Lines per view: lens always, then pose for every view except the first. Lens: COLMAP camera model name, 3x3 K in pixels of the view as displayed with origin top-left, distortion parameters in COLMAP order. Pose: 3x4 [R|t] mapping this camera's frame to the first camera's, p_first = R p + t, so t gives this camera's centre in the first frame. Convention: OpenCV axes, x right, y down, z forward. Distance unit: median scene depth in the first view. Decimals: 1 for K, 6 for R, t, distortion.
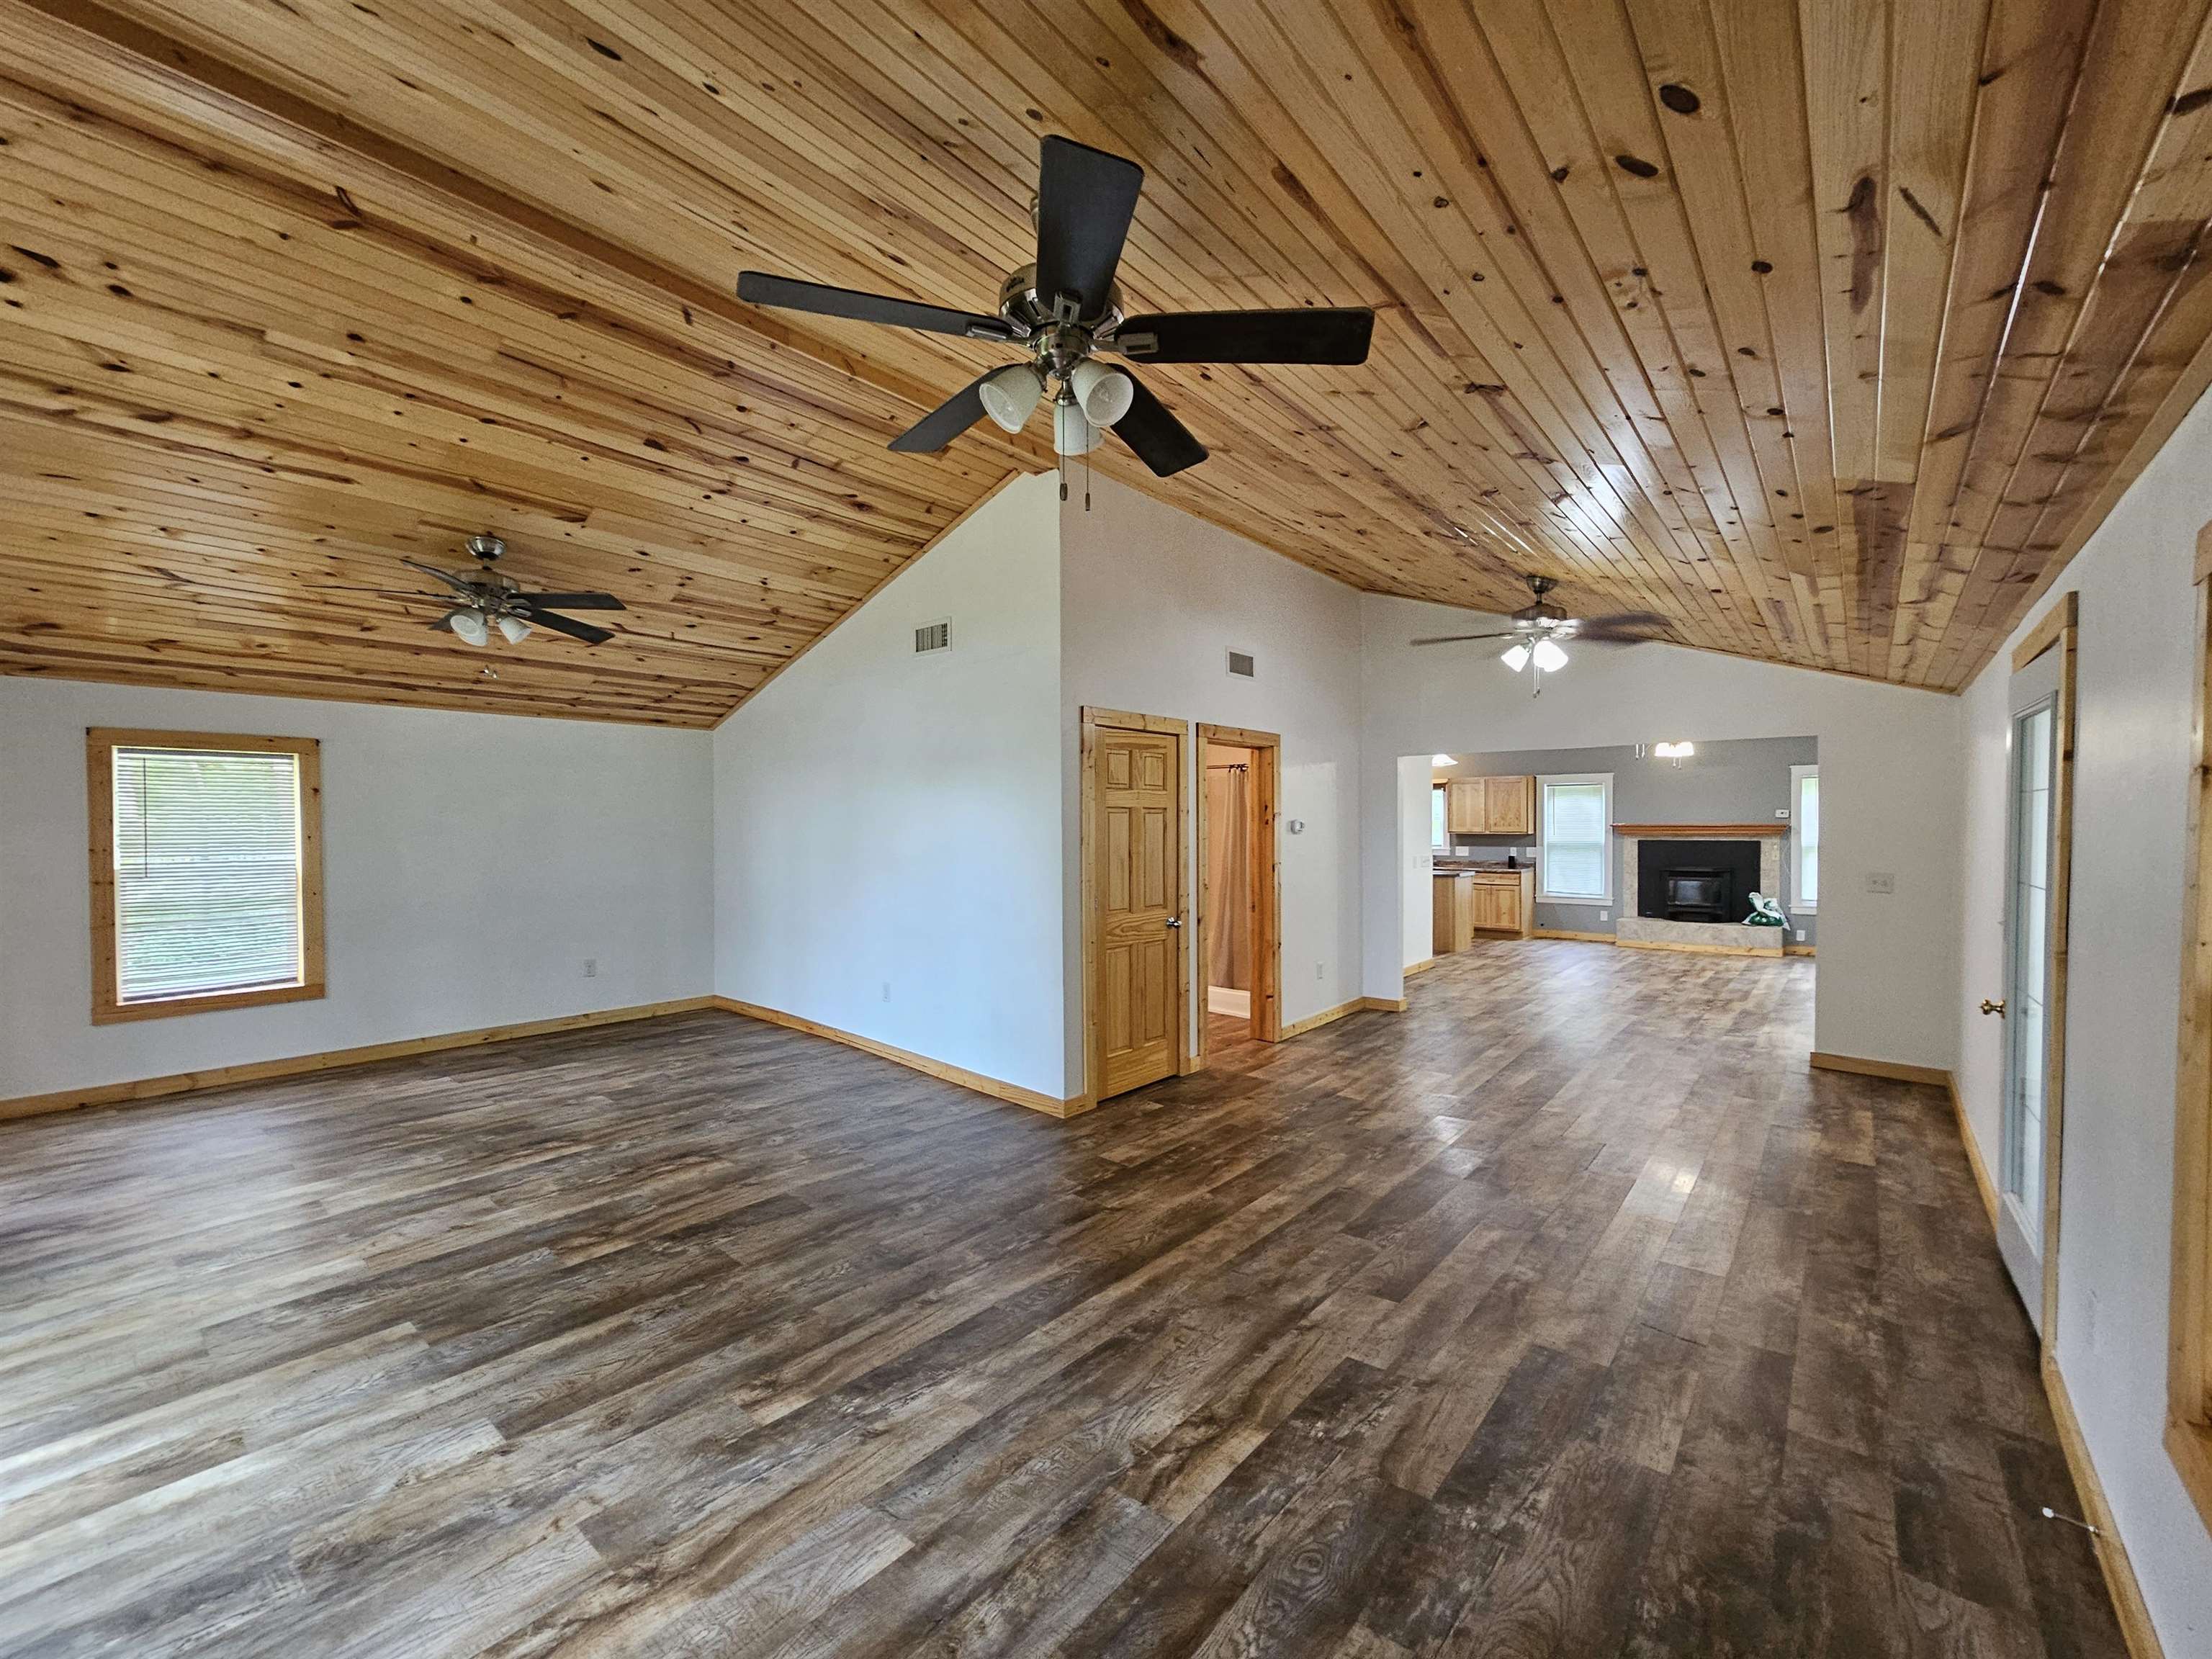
lens RADIAL K [[907.8, 0, 1133.4], [0, 907.8, 843.1], [0, 0, 1]] dist [-0.000271, -0.000442]
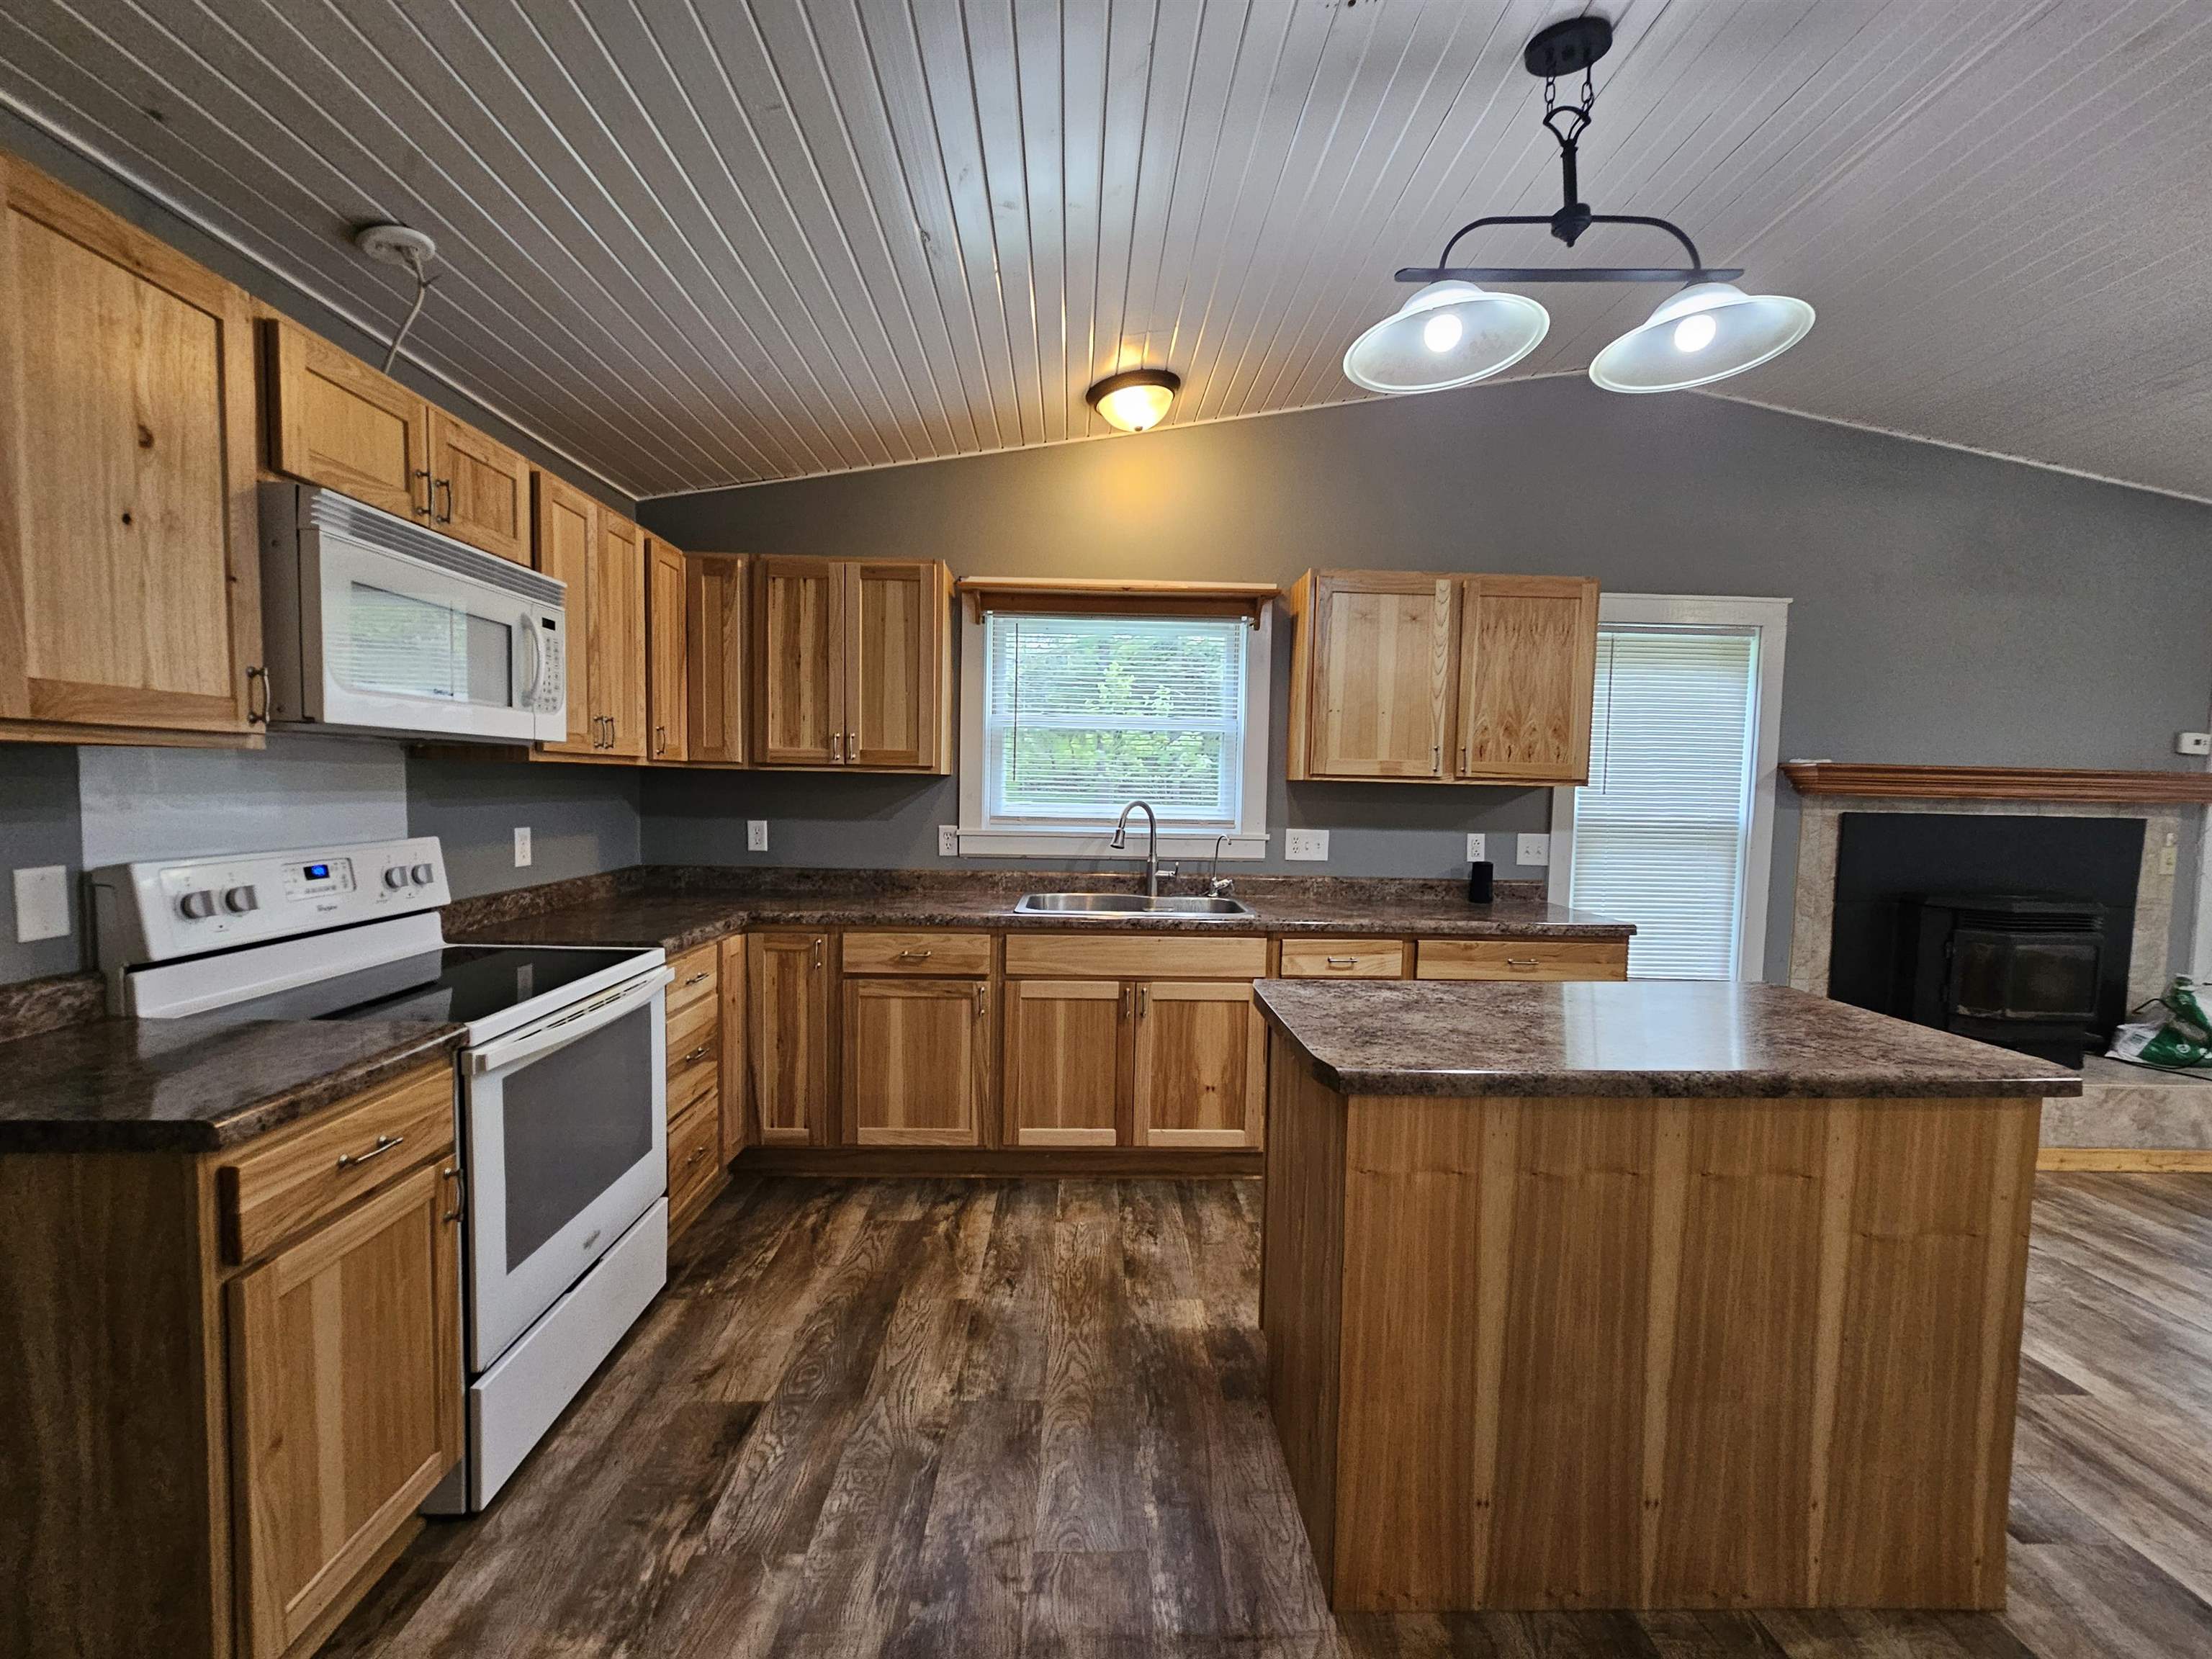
lens RADIAL K [[907.8, 0, 1111.7], [0, 907.8, 839.4], [0, 0, 1]] dist [-0.000271, -0.000442]
pose [[0.759483, -0.018474, 0.650265, 0.158120], [-0.013295, 0.998947, 0.043908, -0.005168], [-0.650392, -0.041993, 0.758437, 0.996133]]
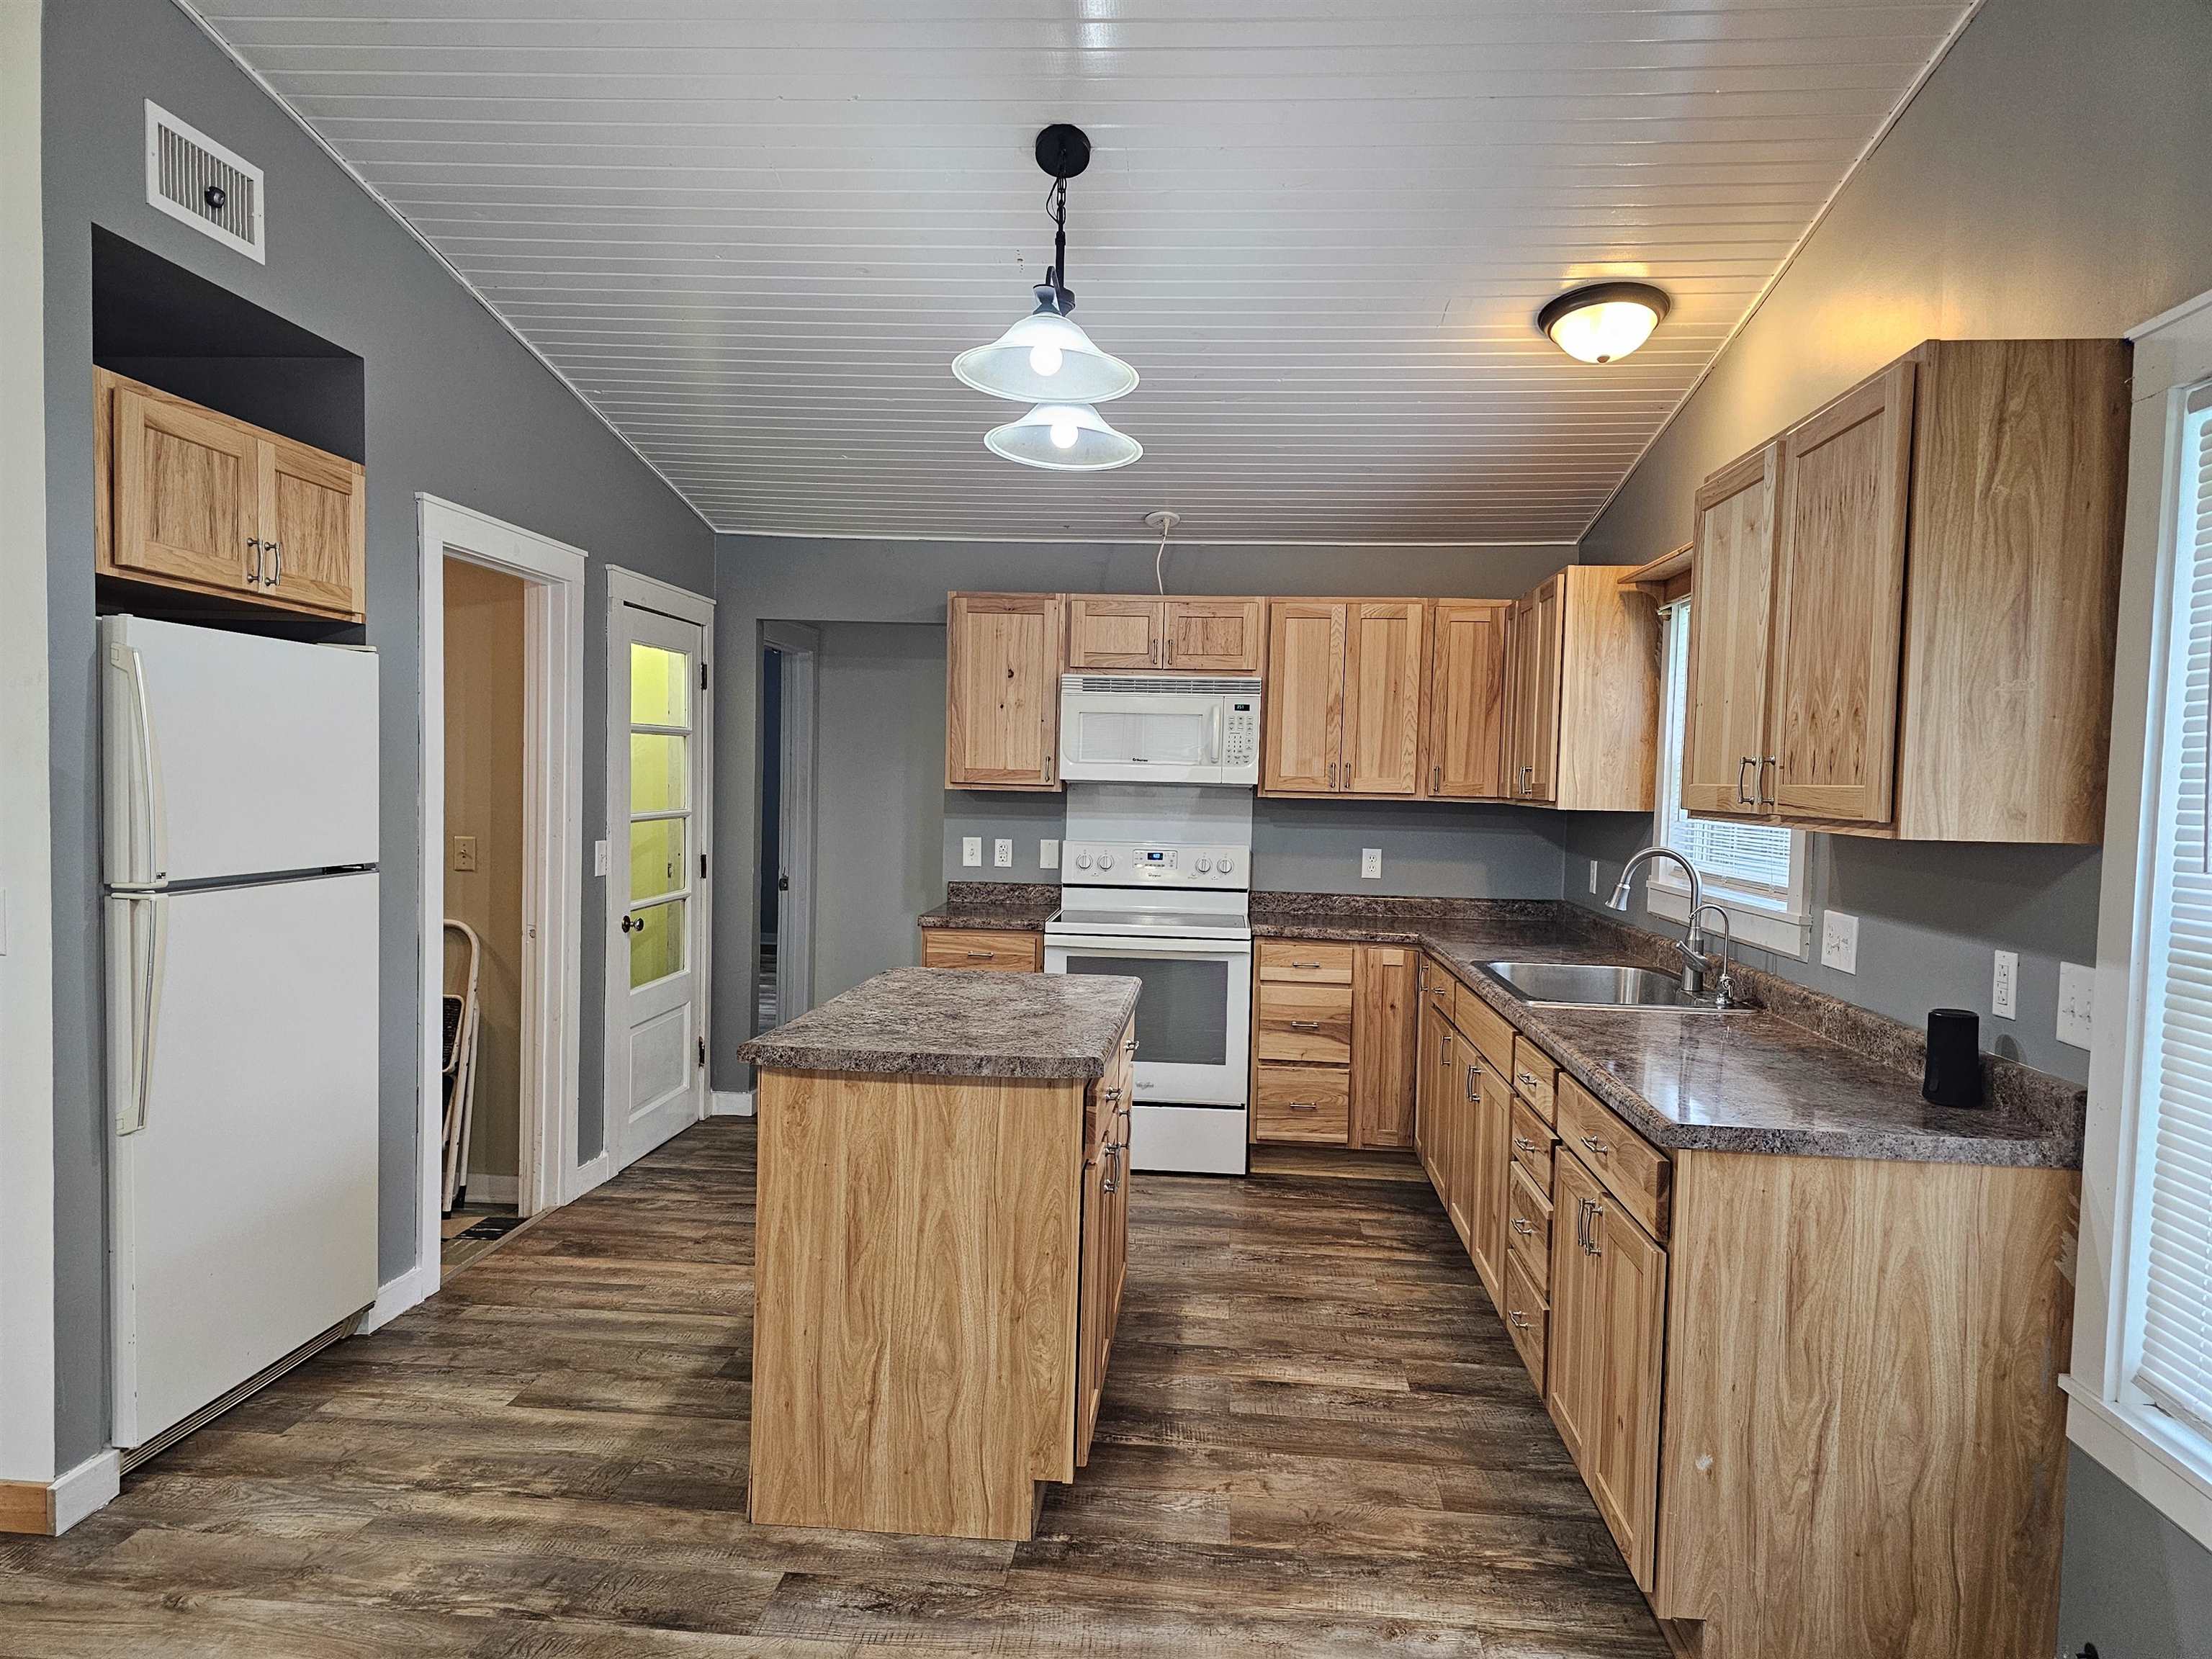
lens RADIAL K [[1484.0, 0, 1093.5], [0, 1484.0, 845.7], [0, 0, 1]] dist [0.060904, -0.055764]
pose [[0.551667, 0.058599, -0.832003, 0.611043], [-0.042764, 0.998204, 0.041950, -0.015055], [0.832967, 0.012438, 0.553182, 0.908365]]
